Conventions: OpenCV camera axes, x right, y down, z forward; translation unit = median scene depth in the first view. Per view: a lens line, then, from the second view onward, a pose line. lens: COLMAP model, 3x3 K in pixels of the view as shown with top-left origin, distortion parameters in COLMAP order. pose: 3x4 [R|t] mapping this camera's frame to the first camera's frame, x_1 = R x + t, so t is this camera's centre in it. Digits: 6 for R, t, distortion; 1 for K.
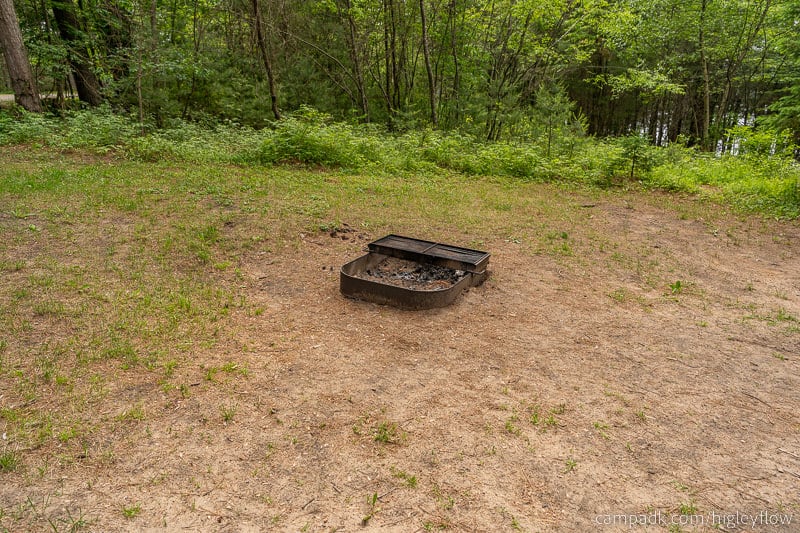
lens RADIAL K [[535.4, 0, 400.0], [0, 535.4, 266.5], [0, 0, 1]] dist [0.005455, -0.002577]
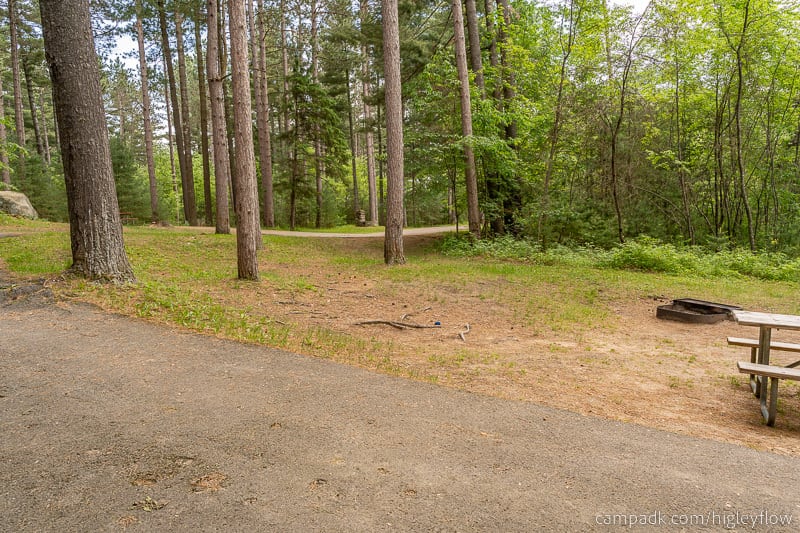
lens RADIAL K [[535.4, 0, 400.0], [0, 535.4, 266.5], [0, 0, 1]] dist [0.005455, -0.002577]
pose [[0.832697, 0.018797, -0.553410, 0.101577], [-0.142695, 0.972953, -0.181662, 0.177420], [0.535027, 0.230238, 0.812857, -0.629183]]
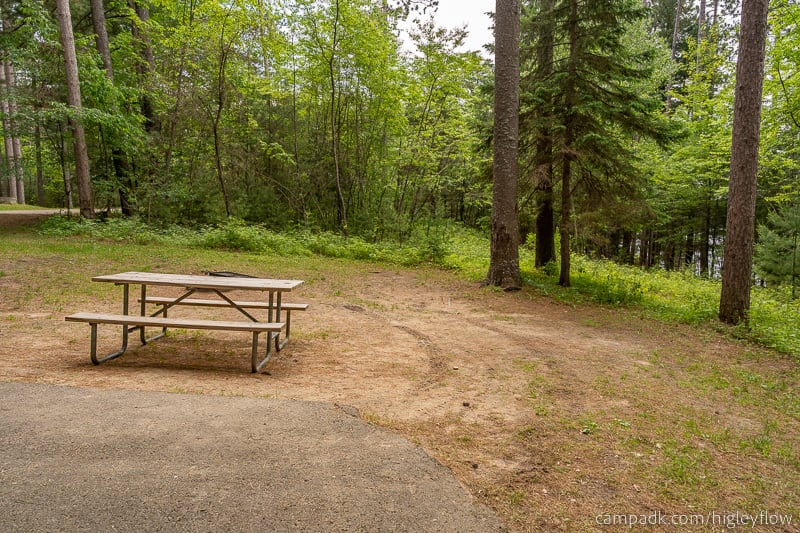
lens RADIAL K [[533.3, 0, 399.8], [0, 533.3, 276.1], [0, 0, 1]] dist [0.006614, -0.001197]
pose [[0.996276, 0.019203, -0.084060, 0.469102], [-0.034868, 0.981343, -0.189078, 0.185572], [0.078861, 0.191304, 0.978358, -0.576185]]
